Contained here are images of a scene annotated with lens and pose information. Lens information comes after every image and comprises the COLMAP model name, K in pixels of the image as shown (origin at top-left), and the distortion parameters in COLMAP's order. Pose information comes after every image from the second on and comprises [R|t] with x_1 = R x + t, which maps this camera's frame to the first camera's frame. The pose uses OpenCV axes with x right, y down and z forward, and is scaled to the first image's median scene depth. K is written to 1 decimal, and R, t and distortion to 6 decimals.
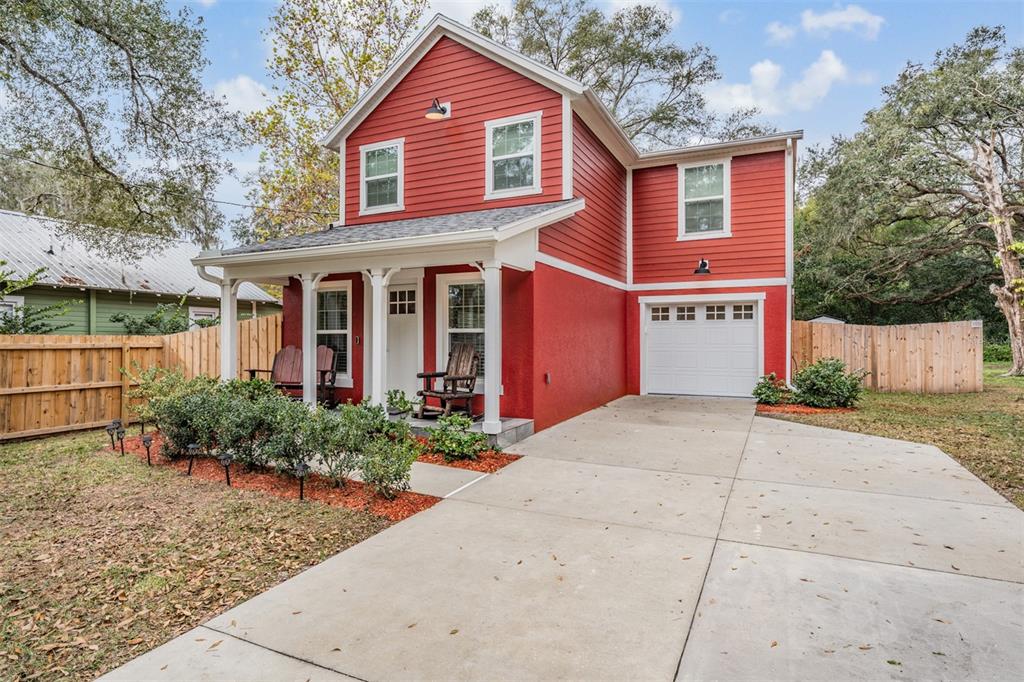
lens RADIAL K [[554.6, 0, 511.1], [0, 554.6, 337.0], [0, 0, 1]] dist [0.007927, 0.000752]
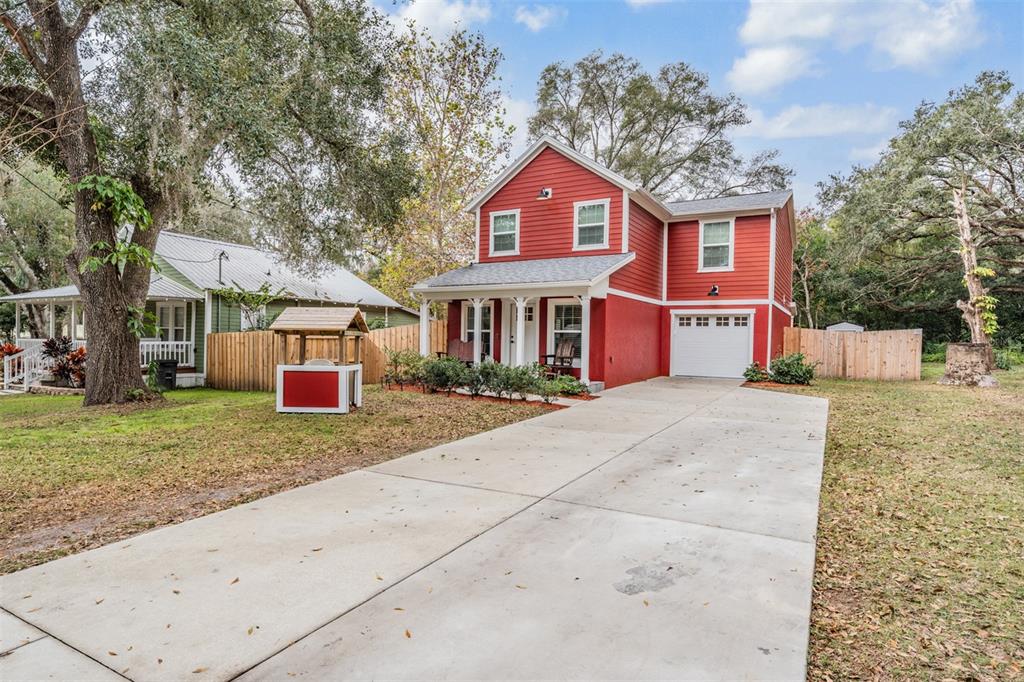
lens RADIAL K [[554.6, 0, 510.9], [0, 554.6, 347.1], [0, 0, 1]] dist [0.007927, 0.000752]
pose [[0.997074, 0.016984, -0.074533, -0.090012], [-0.015541, 0.999681, 0.019897, 0.004309], [0.074847, -0.018681, 0.997020, -0.560730]]
